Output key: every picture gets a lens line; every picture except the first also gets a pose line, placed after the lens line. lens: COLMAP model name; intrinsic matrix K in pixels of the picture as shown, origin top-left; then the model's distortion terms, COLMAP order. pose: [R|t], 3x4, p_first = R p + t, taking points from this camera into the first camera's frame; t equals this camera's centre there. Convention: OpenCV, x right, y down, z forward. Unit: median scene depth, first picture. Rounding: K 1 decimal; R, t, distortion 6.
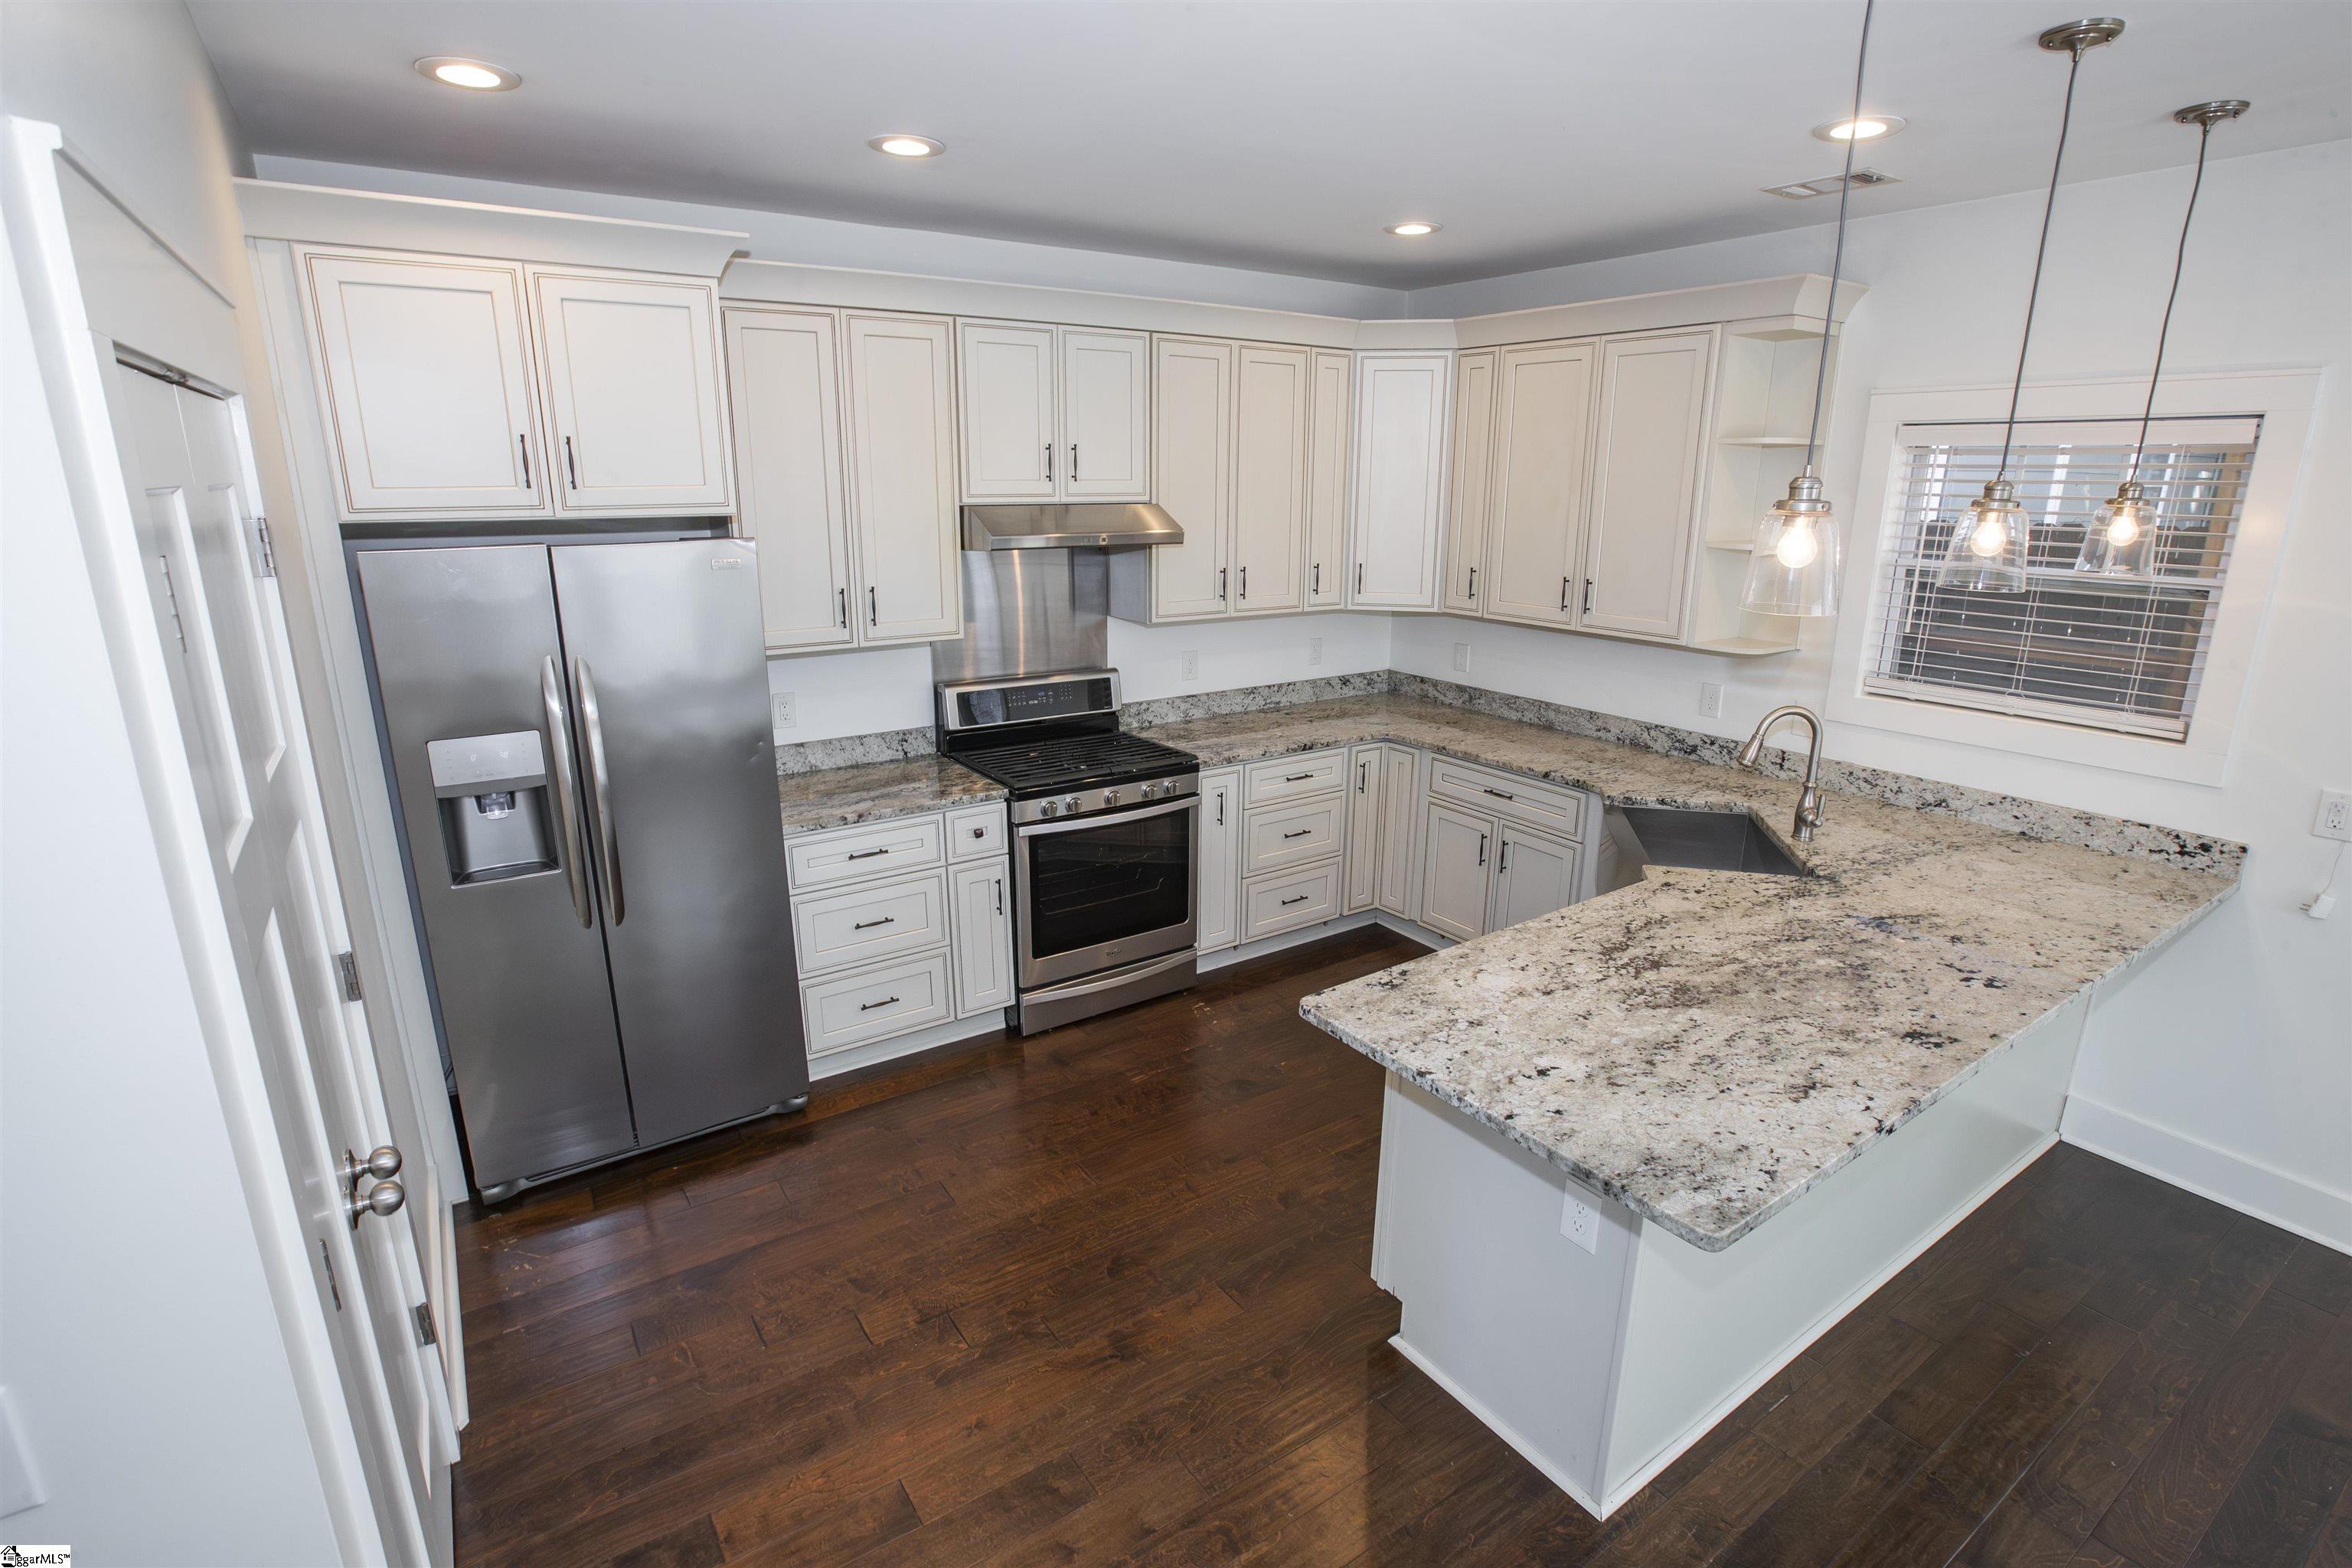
lens RADIAL K [[1114.5, 0, 1174.4], [0, 1114.5, 777.6], [0, 0, 1]] dist [-0.041604, 0.012020]
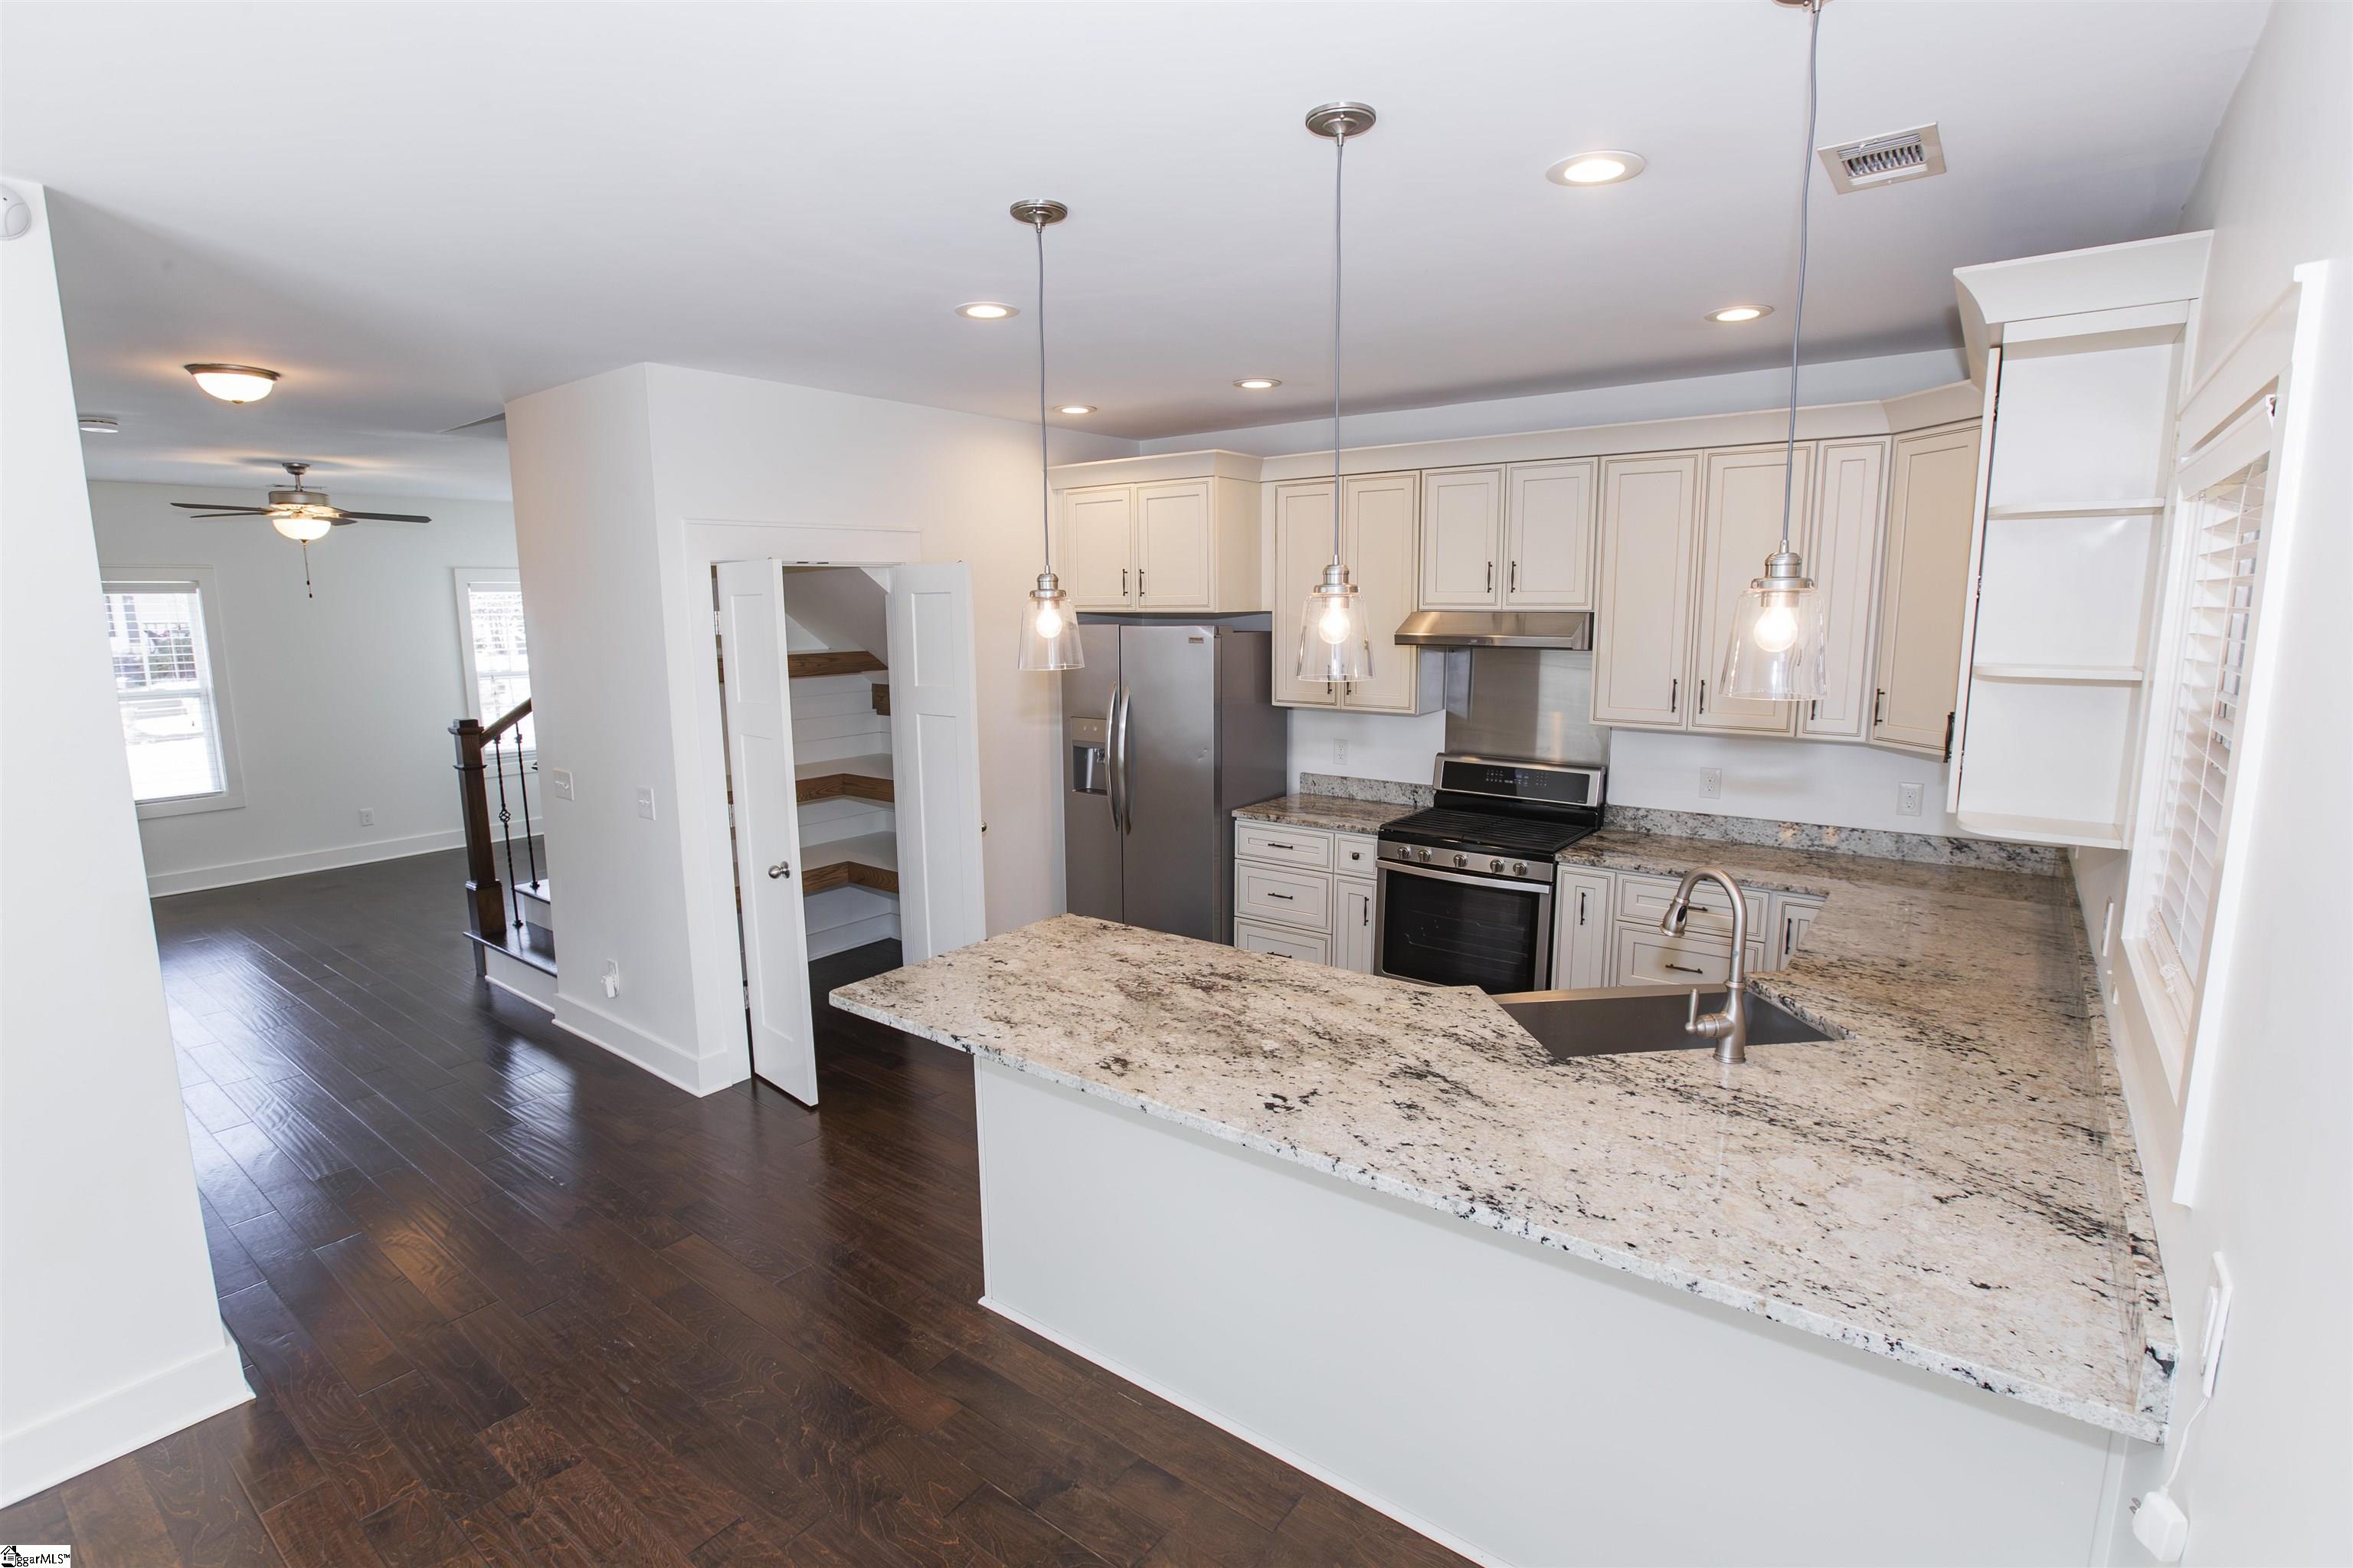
lens RADIAL K [[1082.0, 0, 1172.6], [0, 1082.0, 779.0], [0, 0, 1]] dist [-0.071652, 0.035389]
pose [[0.333002, 0.144047, -0.931859, 1.293917], [-0.239259, 0.968827, 0.064262, -0.095709], [0.912066, 0.201556, 0.357085, 0.468089]]
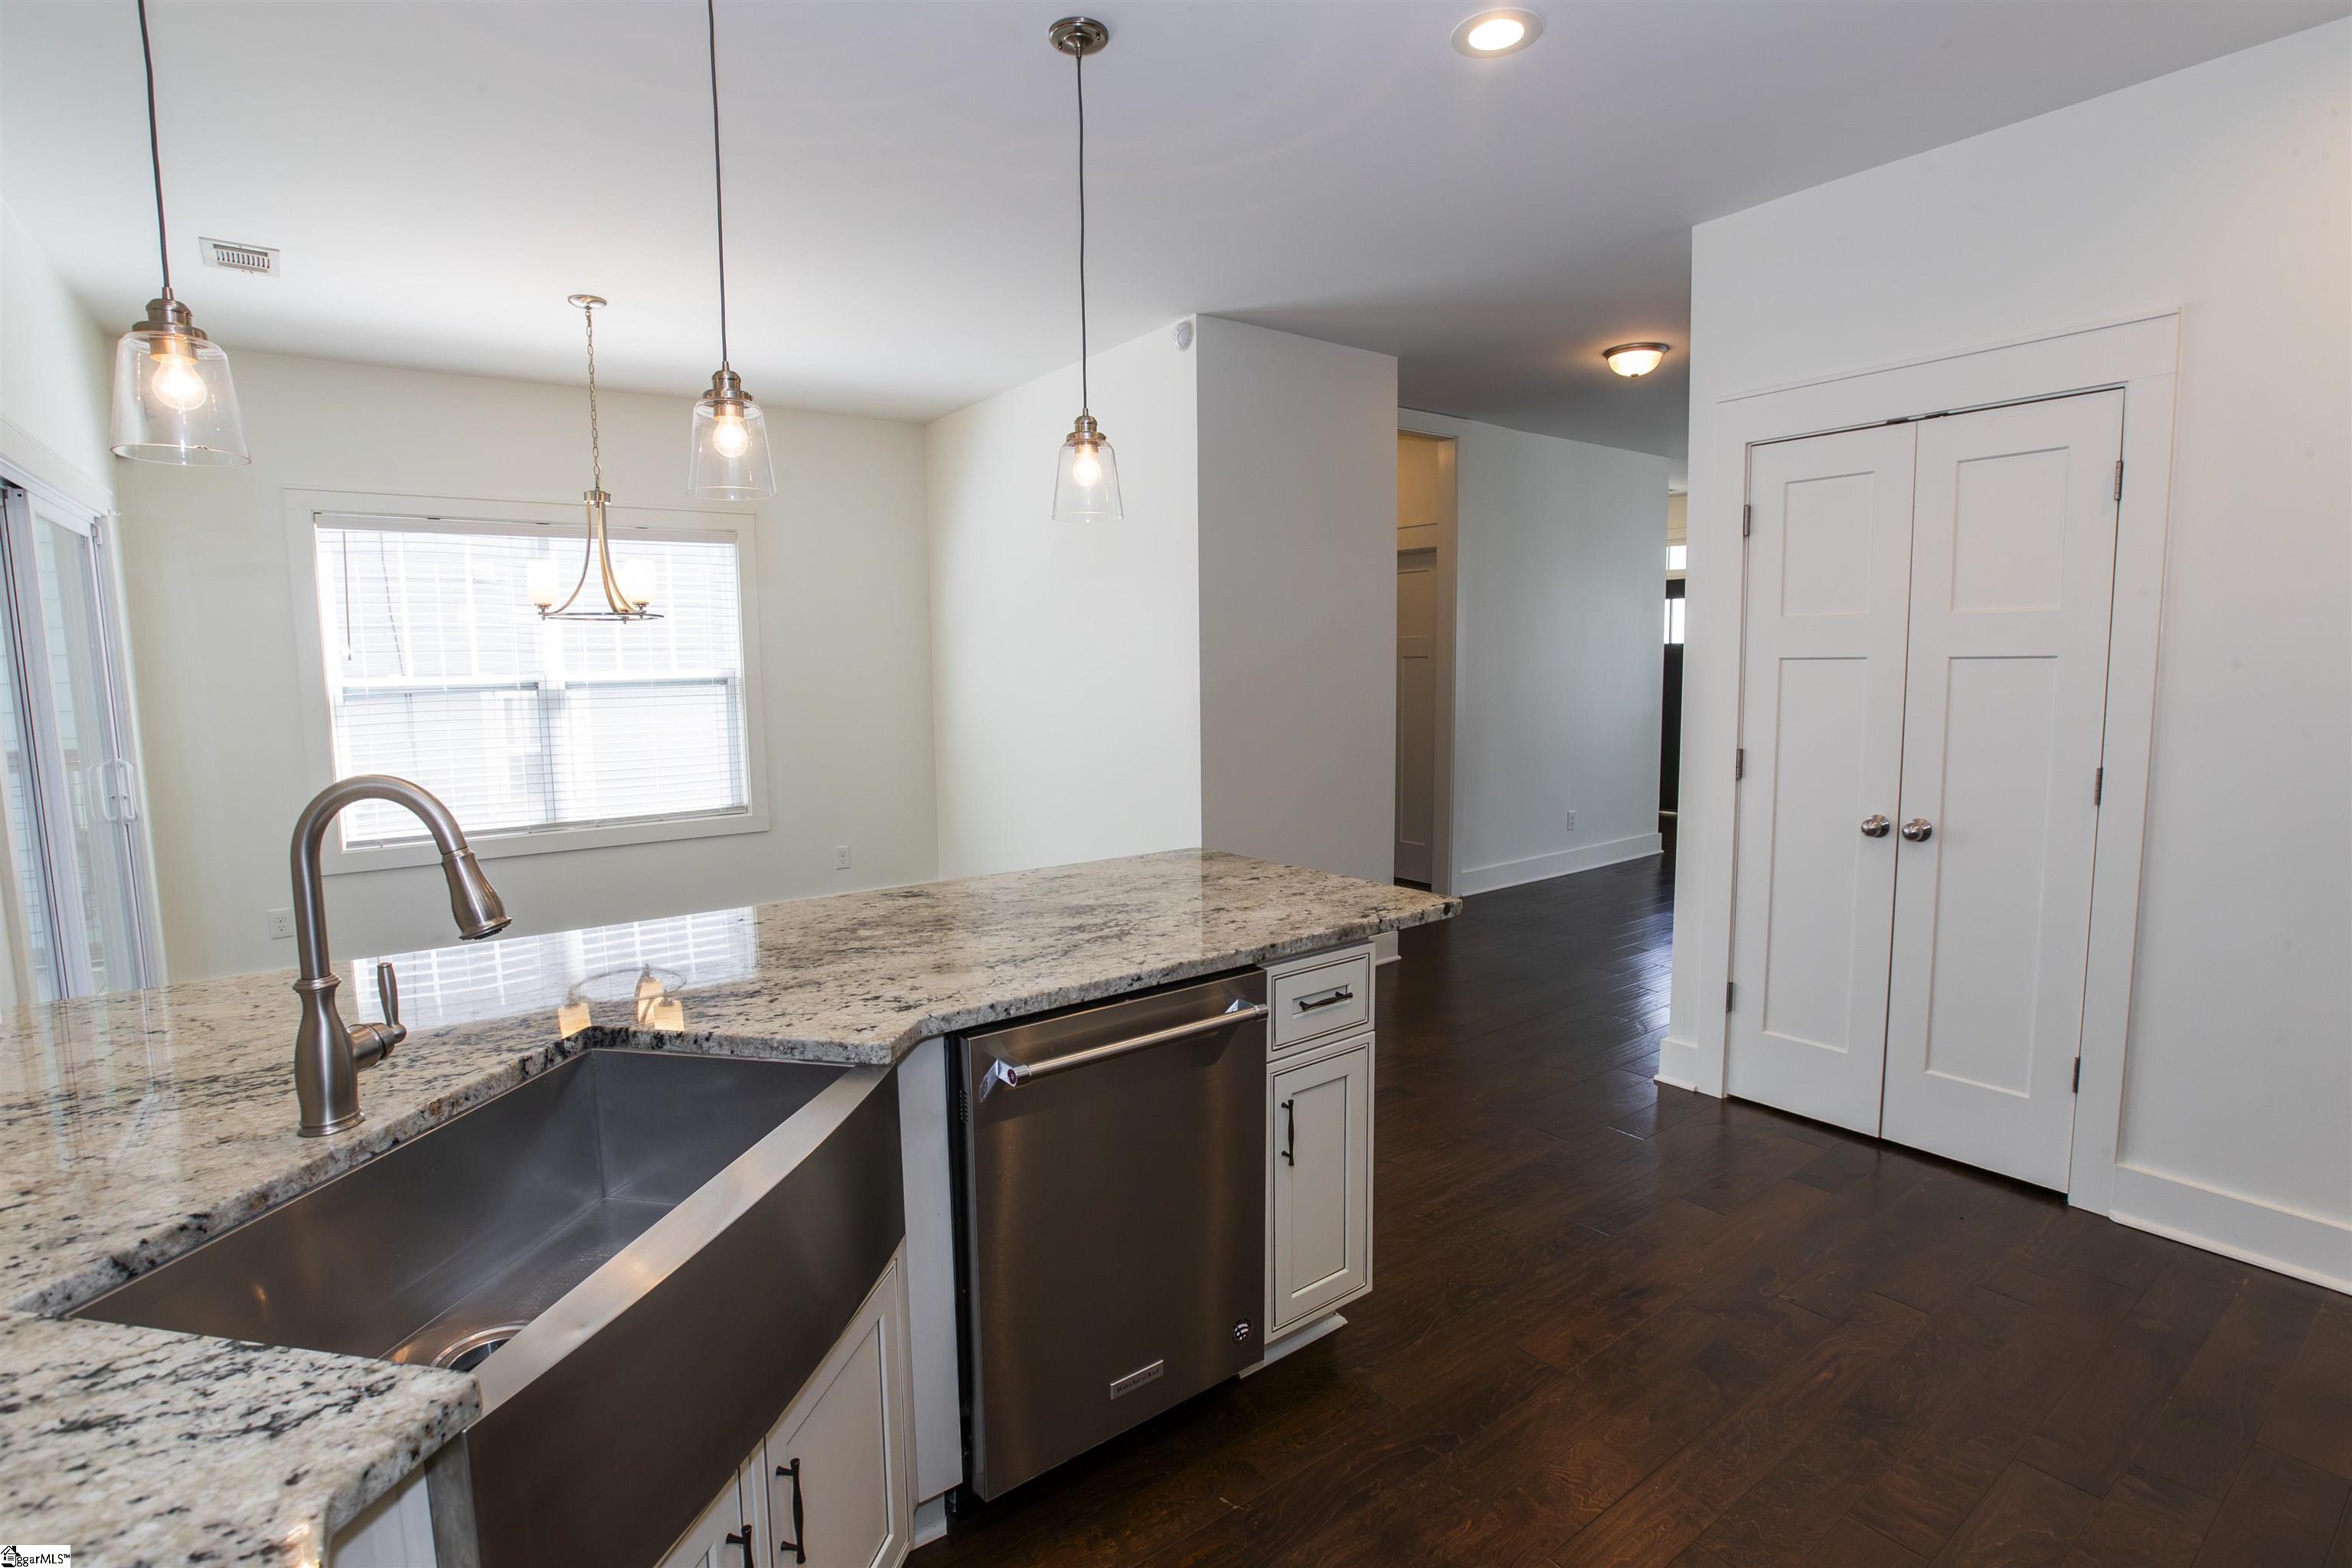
lens RADIAL K [[1167.1, 0, 1207.2], [0, 1167.1, 781.0], [0, 0, 1]] dist [-0.017871, -0.000211]
pose [[-0.997815, 0.011422, -0.065074, 0.352260], [-0.013165, 0.930819, 0.365243, -0.251310], [0.064744, 0.365301, -0.928635, 1.636261]]
